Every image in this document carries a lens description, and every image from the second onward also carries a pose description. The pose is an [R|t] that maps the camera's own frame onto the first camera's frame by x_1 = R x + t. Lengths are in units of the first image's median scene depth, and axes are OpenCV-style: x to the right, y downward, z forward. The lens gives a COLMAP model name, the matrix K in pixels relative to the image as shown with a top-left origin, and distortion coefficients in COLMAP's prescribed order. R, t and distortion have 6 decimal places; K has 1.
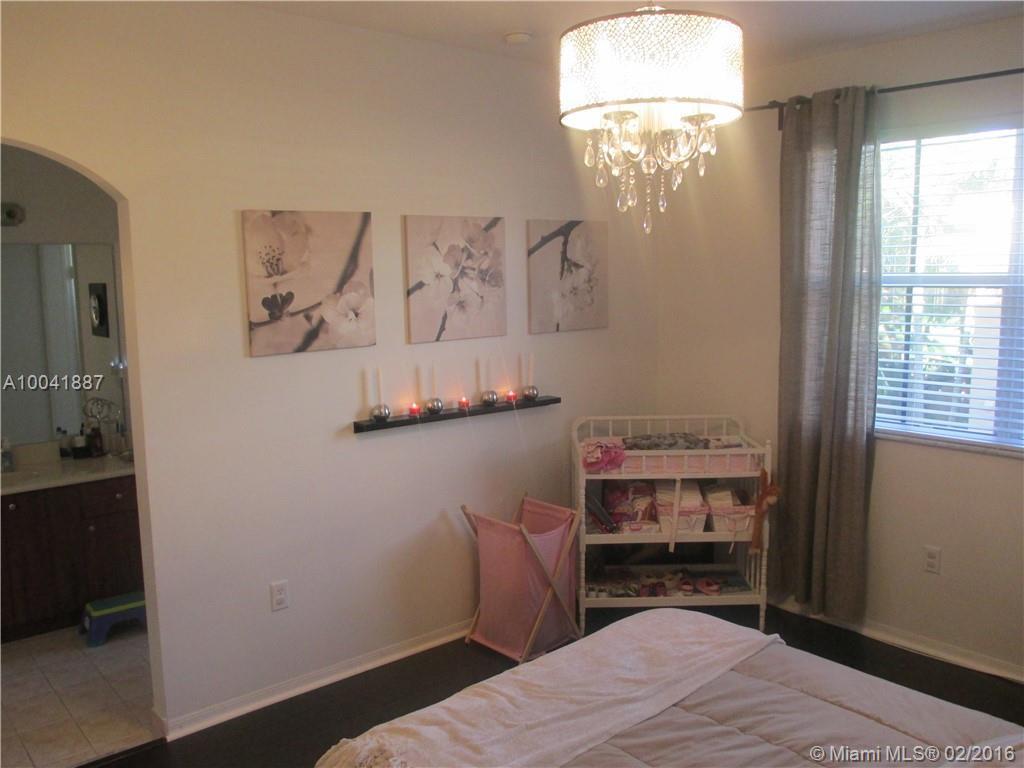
lens RADIAL K [[862.7, 0, 511.6], [0, 862.7, 380.7], [0, 0, 1]] dist [-0.033076, -0.011473]
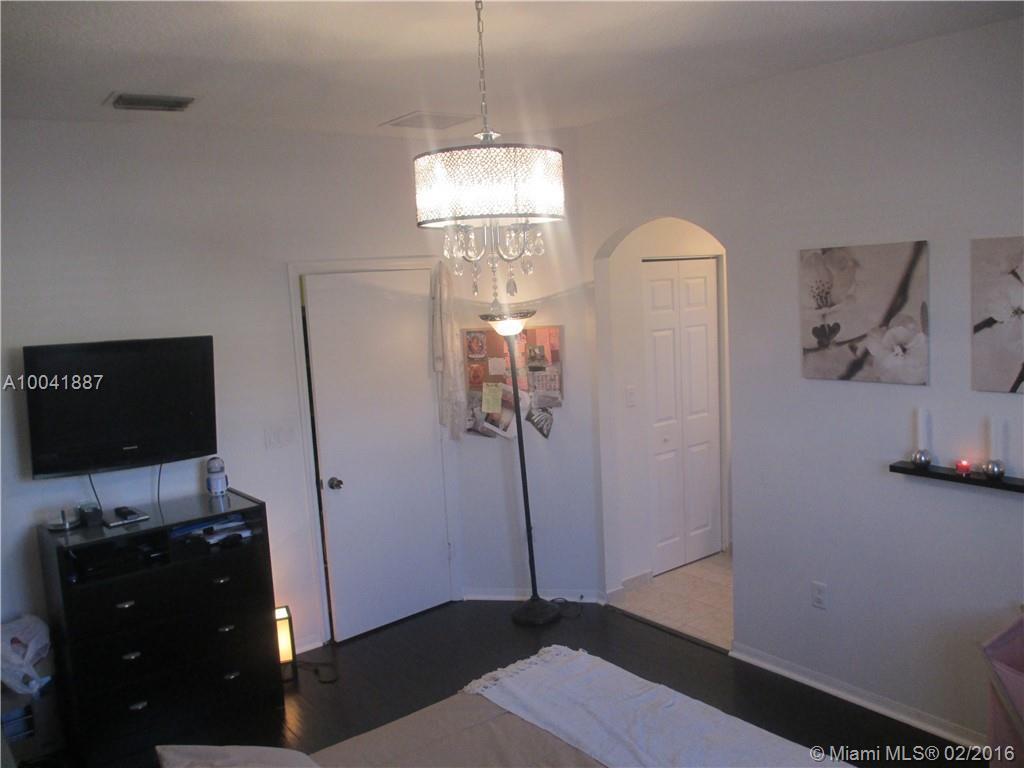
lens RADIAL K [[862.7, 0, 511.8], [0, 862.7, 385.7], [0, 0, 1]] dist [-0.033076, -0.011473]
pose [[-0.062223, 0.141922, -0.987920, 0.814416], [-0.077855, 0.986132, 0.146569, -0.148015], [0.995021, 0.086035, -0.050311, 0.645104]]
